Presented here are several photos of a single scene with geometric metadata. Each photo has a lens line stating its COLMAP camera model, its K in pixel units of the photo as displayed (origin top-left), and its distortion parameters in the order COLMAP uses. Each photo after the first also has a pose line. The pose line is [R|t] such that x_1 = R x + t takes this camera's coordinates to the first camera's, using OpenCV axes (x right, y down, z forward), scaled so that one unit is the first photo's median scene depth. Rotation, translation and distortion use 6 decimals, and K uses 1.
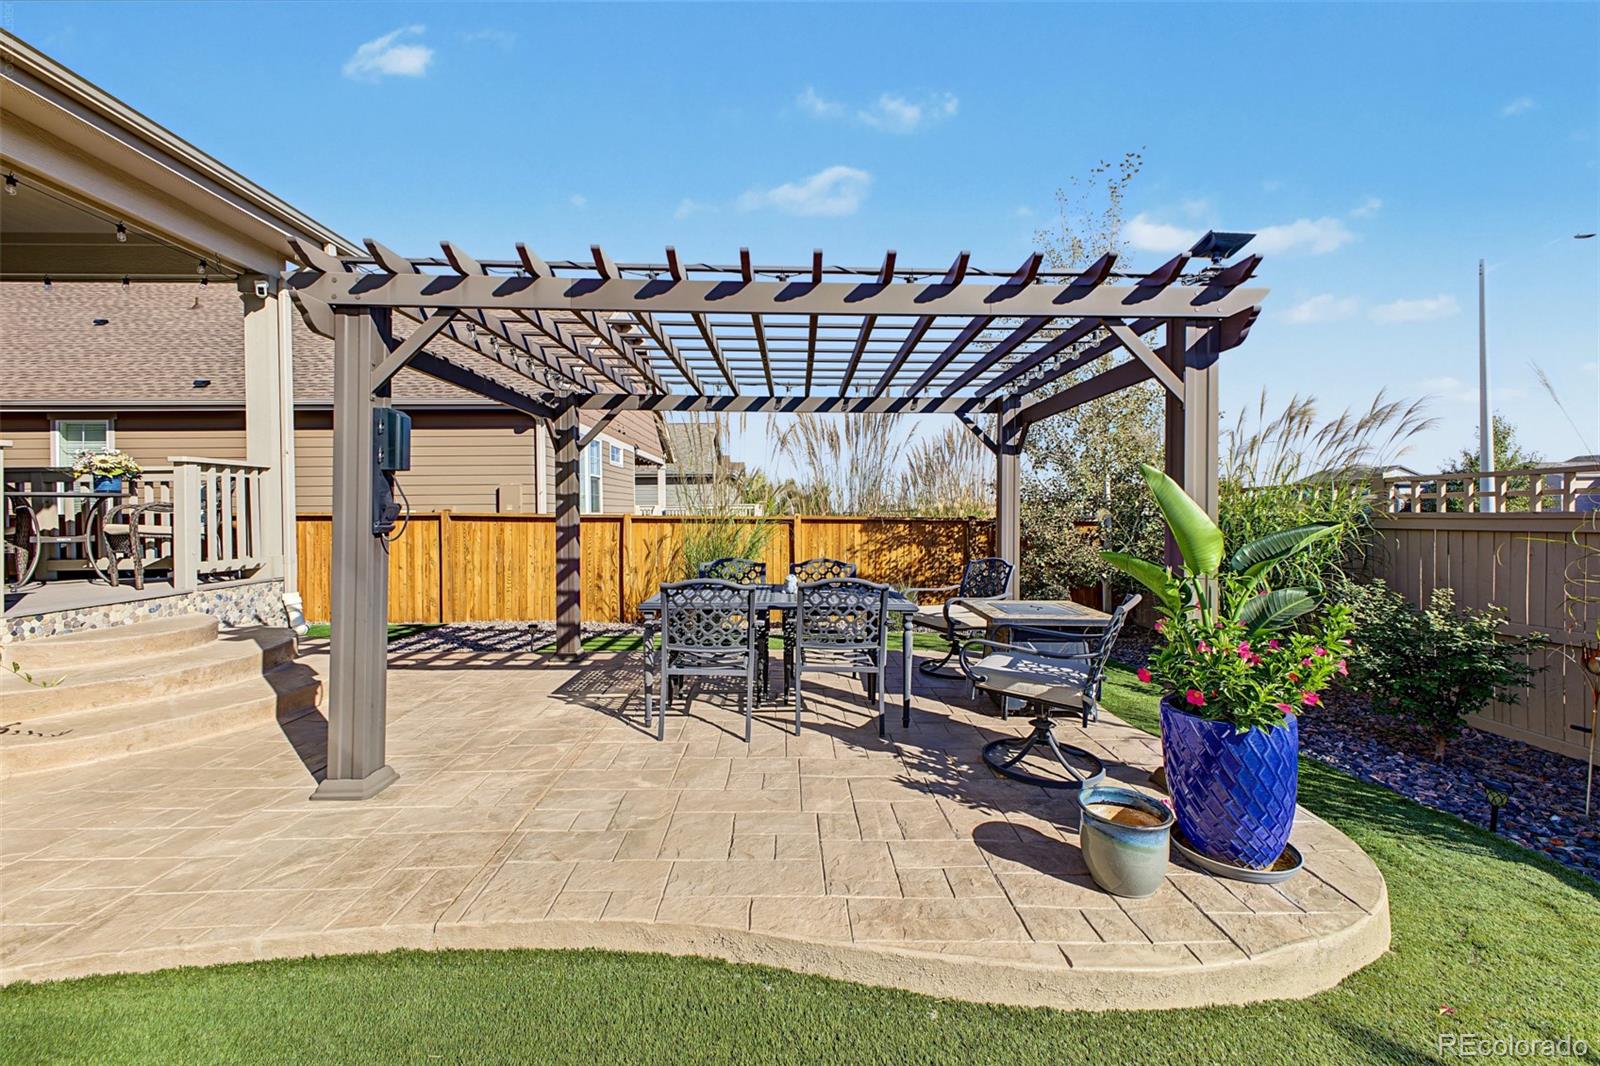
lens RADIAL K [[638.5, 0, 808.7], [0, 638.5, 511.0], [0, 0, 1]] dist [0.002490, -0.000118]
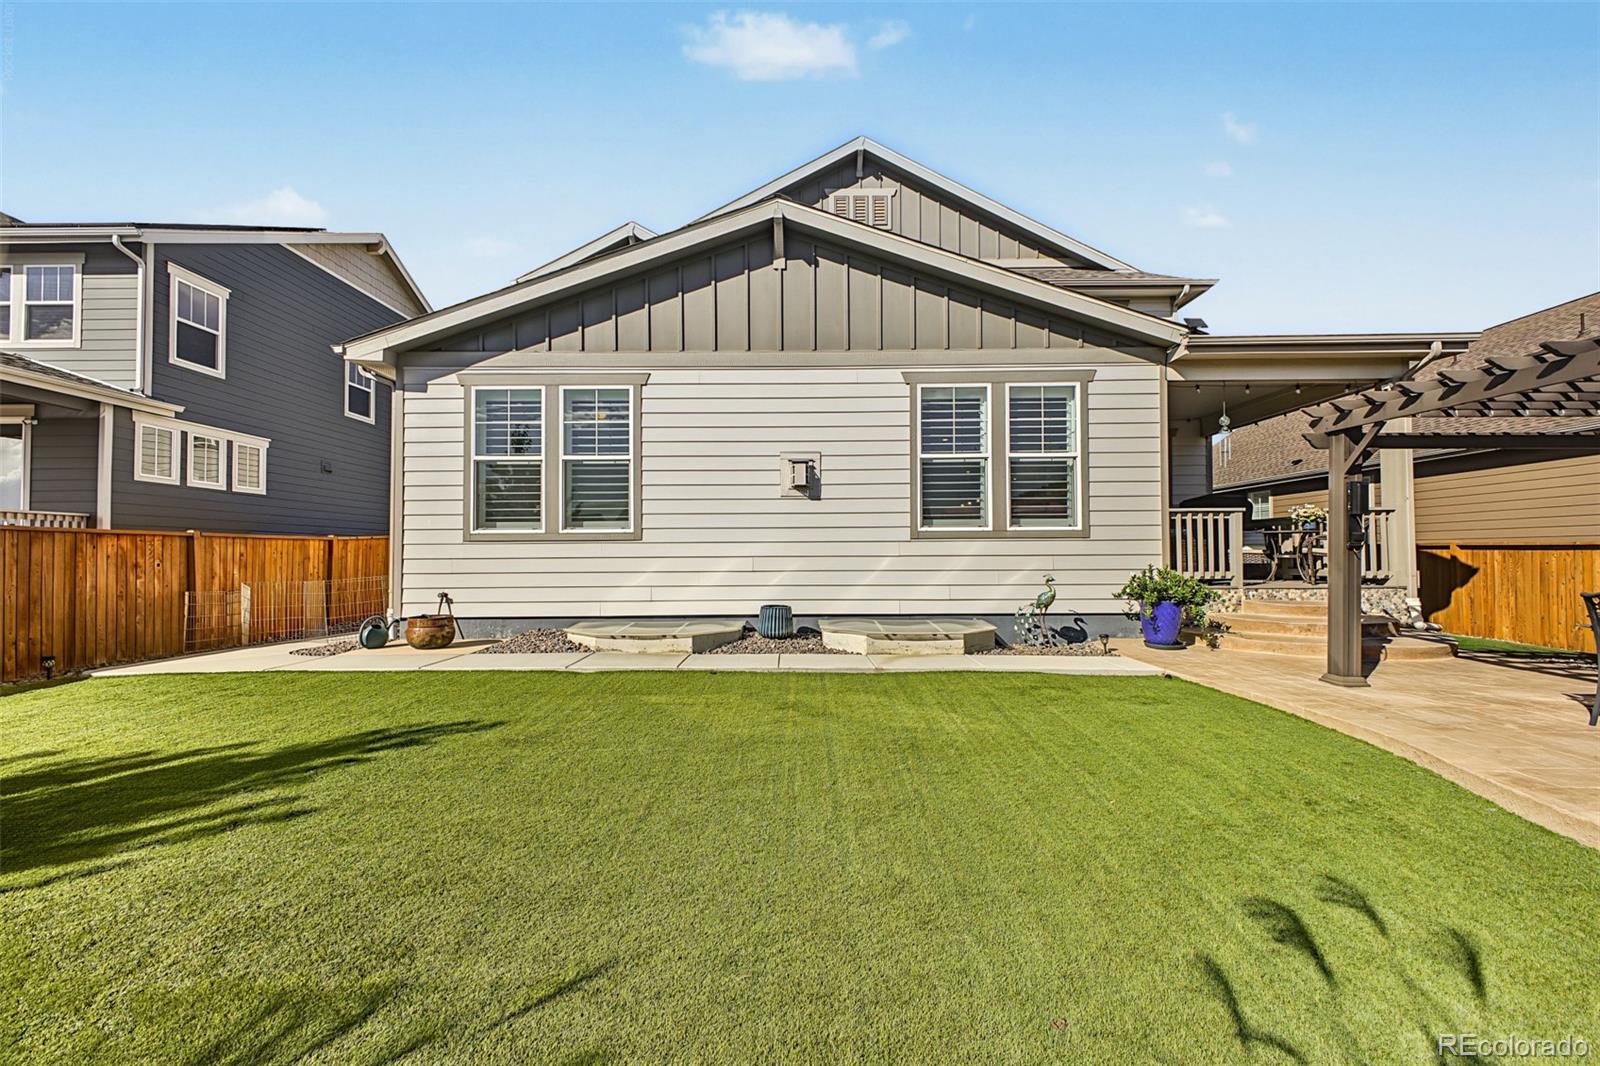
lens RADIAL K [[638.5, 0, 797.5], [0, 638.5, 540.6], [0, 0, 1]] dist [0.002490, -0.000118]
pose [[-0.058667, -0.012272, -0.998202, 0.711794], [0.004689, 0.999910, -0.012568, 0.014751], [0.998267, -0.005418, -0.058605, -0.278749]]
